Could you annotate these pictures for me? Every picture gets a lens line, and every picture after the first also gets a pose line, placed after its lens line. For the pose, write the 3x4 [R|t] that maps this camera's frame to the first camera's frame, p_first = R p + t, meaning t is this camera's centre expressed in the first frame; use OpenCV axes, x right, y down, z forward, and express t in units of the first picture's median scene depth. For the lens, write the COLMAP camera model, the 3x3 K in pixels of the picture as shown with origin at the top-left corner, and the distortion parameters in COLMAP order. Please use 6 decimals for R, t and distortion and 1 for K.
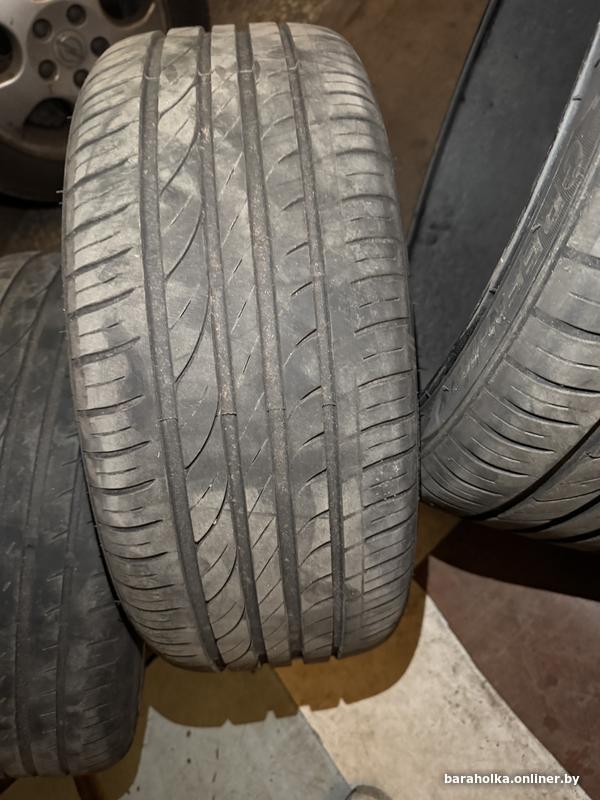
lens RADIAL K [[558.0, 0, 303.2], [0, 558.0, 395.7], [0, 0, 1]] dist [-0.002492, -0.031012]
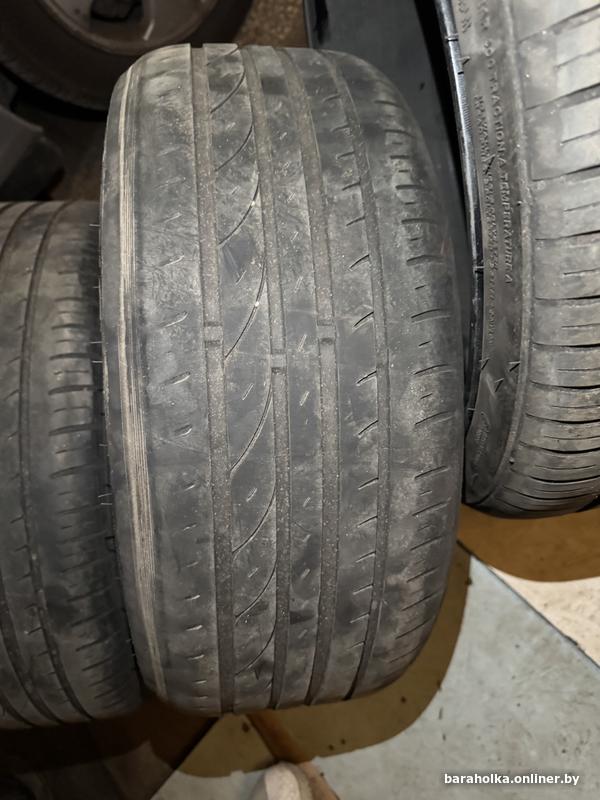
lens RADIAL K [[558.0, 0, 297.5], [0, 558.0, 399.0], [0, 0, 1]] dist [-0.002492, -0.031012]
pose [[0.987867, -0.143381, -0.059679, -0.470226], [0.144679, 0.989315, 0.018019, 0.310266], [0.056457, -0.026435, 0.998055, 0.287673]]
